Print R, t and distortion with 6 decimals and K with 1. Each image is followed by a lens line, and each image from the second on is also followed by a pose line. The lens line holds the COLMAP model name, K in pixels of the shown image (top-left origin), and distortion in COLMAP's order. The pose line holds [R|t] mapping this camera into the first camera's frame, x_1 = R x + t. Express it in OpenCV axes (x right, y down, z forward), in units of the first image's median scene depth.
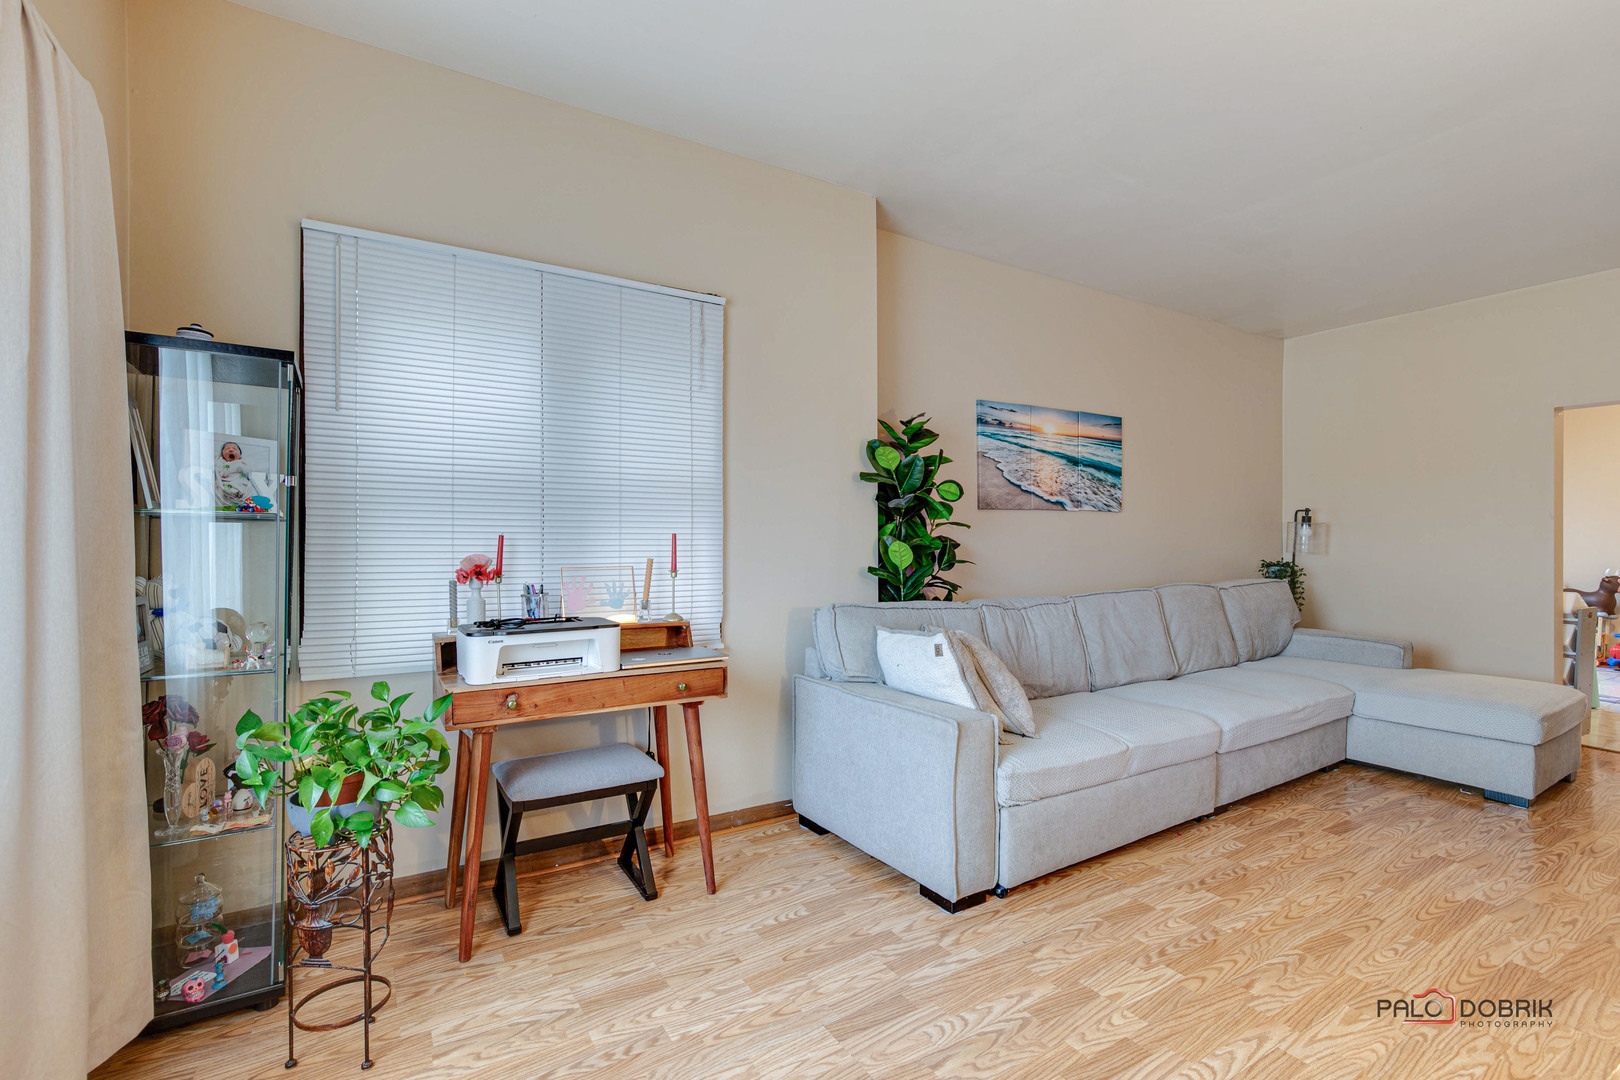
lens RADIAL K [[744.3, 0, 812.3], [0, 744.3, 544.3], [0, 0, 1]] dist [-0.002766, 0.002821]
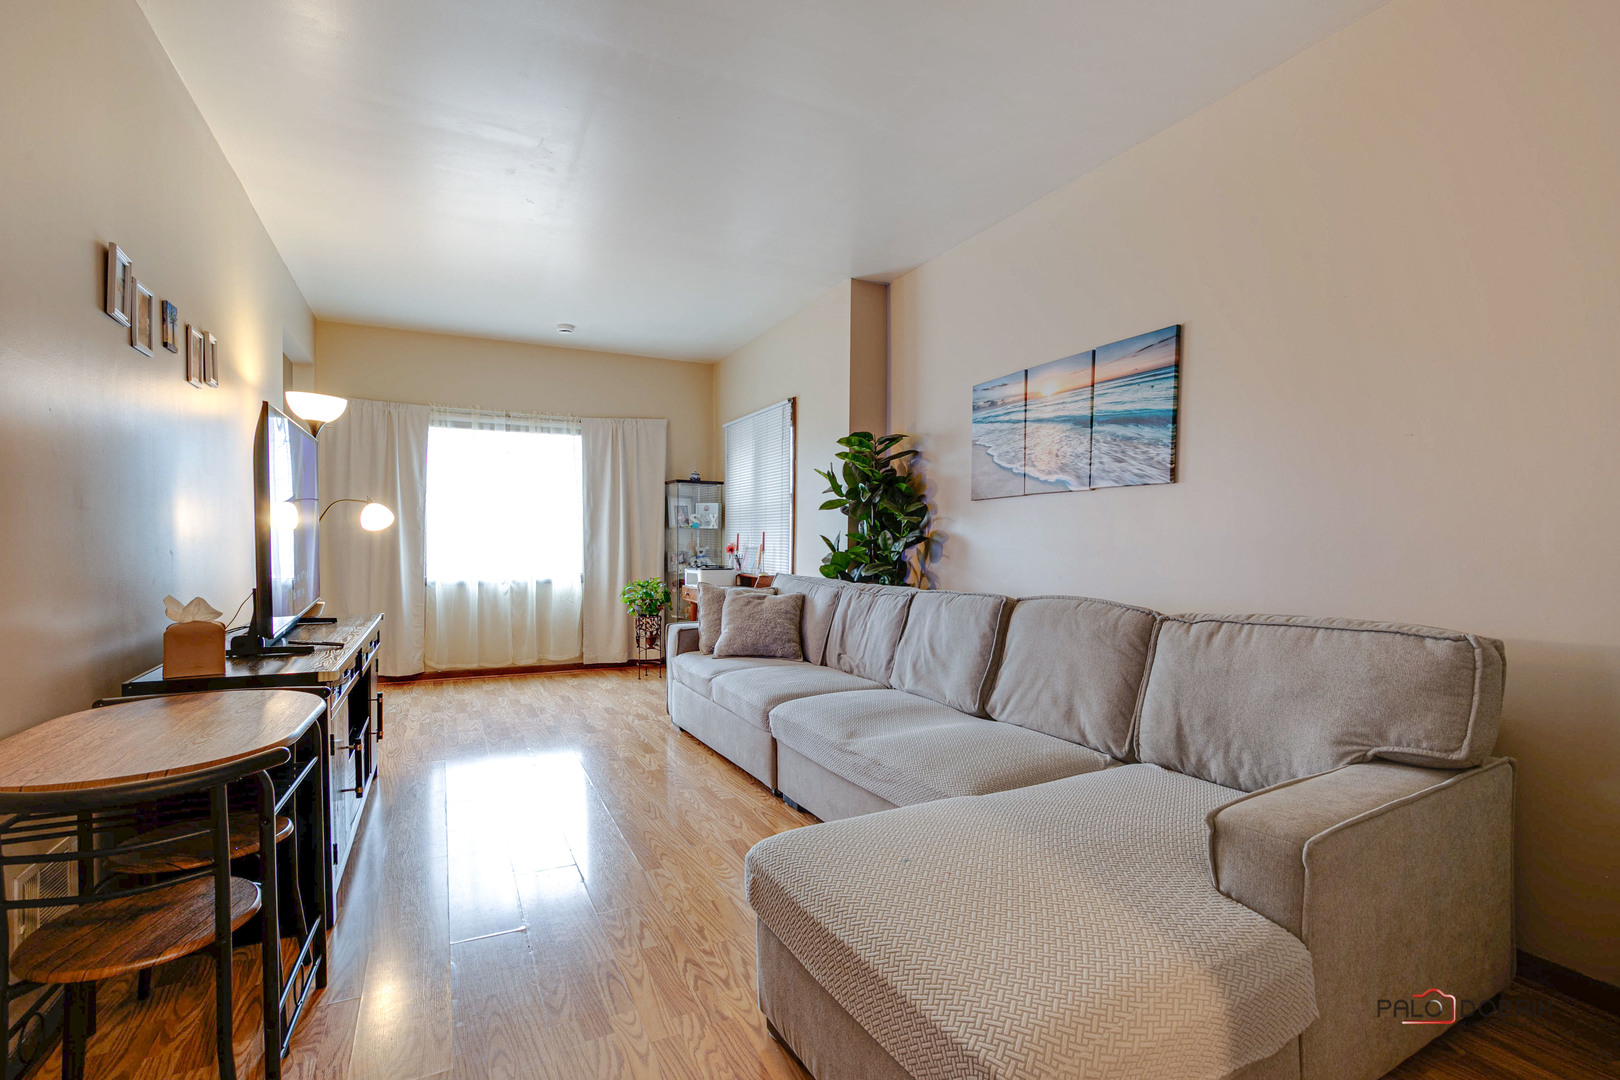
lens RADIAL K [[744.3, 0, 809.3], [0, 744.3, 567.6], [0, 0, 1]] dist [-0.002766, 0.002821]
pose [[-0.087528, 0.029070, -0.995738, 1.171443], [-0.018593, 0.999352, 0.030810, 0.013421], [0.995989, 0.021210, -0.086931, 0.852779]]
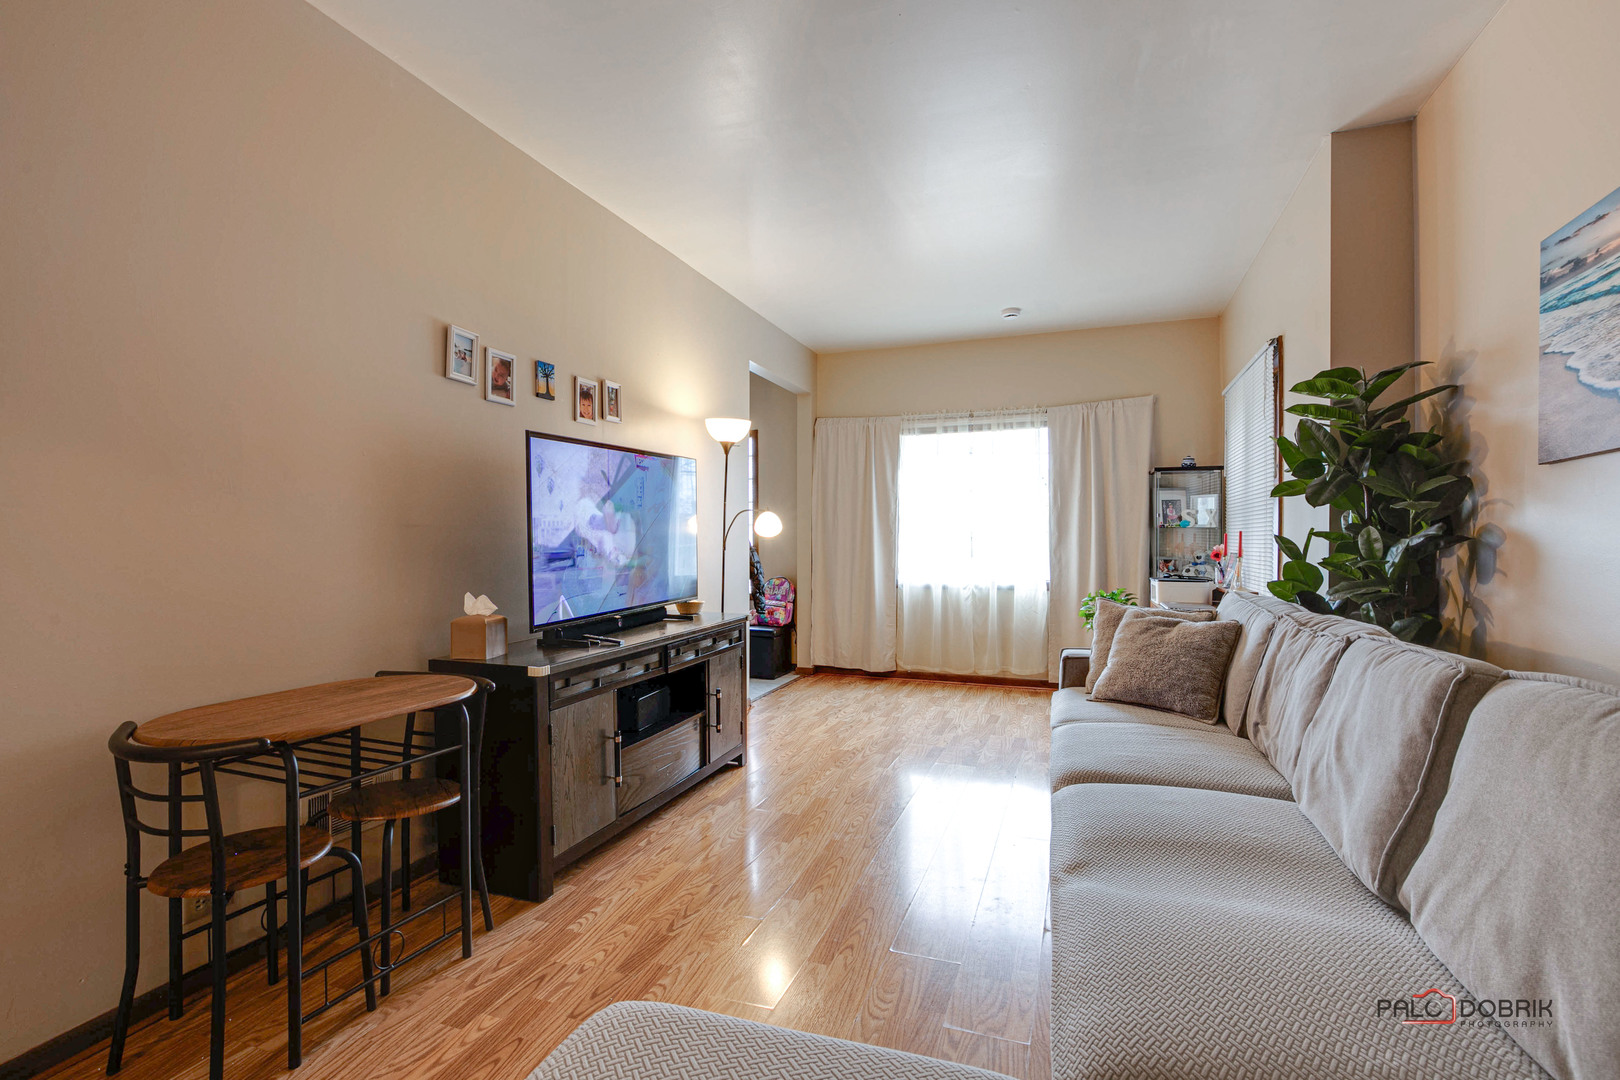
lens RADIAL K [[744.3, 0, 812.2], [0, 744.3, 542.1], [0, 0, 1]] dist [-0.002766, 0.002821]
pose [[-0.776363, -0.004539, -0.630269, 0.882286], [-0.011287, 0.999914, 0.006703, 0.006119], [0.630185, 0.012318, -0.776348, 1.050171]]
